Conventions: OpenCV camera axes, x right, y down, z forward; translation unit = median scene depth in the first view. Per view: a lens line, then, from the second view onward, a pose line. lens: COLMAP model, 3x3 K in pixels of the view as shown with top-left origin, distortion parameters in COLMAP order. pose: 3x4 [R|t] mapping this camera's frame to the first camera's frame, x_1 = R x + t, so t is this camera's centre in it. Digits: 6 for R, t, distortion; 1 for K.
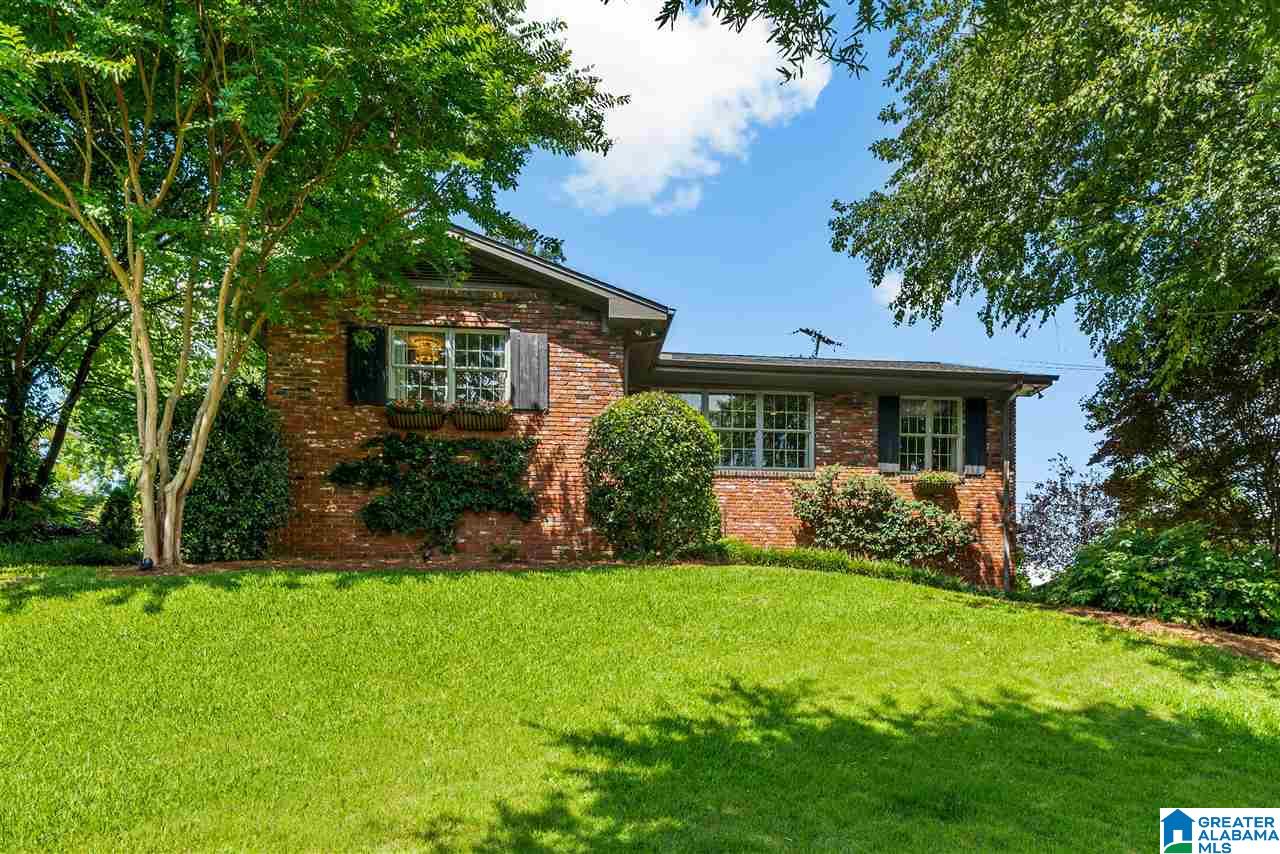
lens RADIAL K [[602.7, 0, 563.1], [0, 602.7, 469.6], [0, 0, 1]] dist [-0.001872, -0.000357]
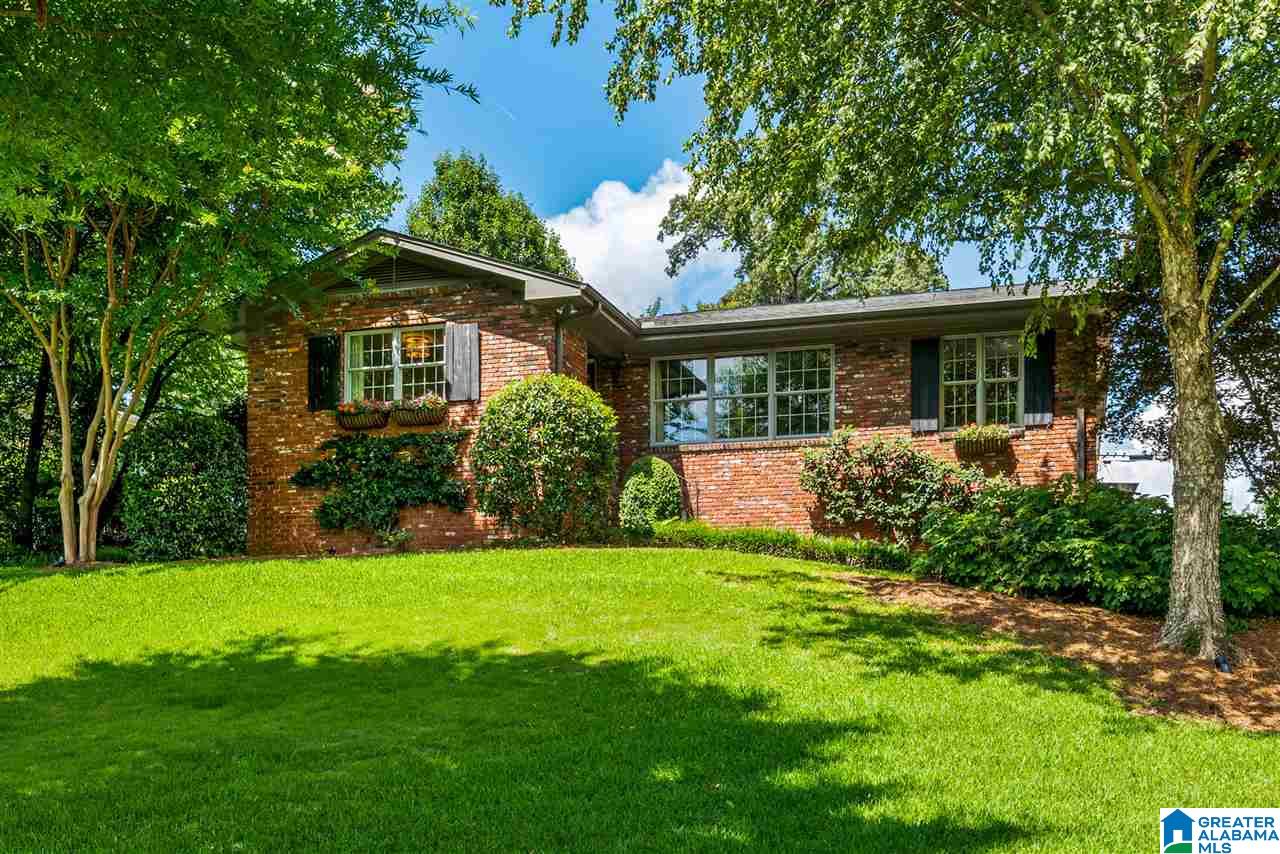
lens RADIAL K [[750.2, 0, 645.1], [0, 750.2, 426.8], [0, 0, 1]] dist [0.001724, 0.001972]
pose [[0.960711, -0.080857, -0.265511, 0.553801], [0.072805, 0.996542, -0.040045, 0.015520], [0.267831, 0.019141, 0.963276, -0.117070]]
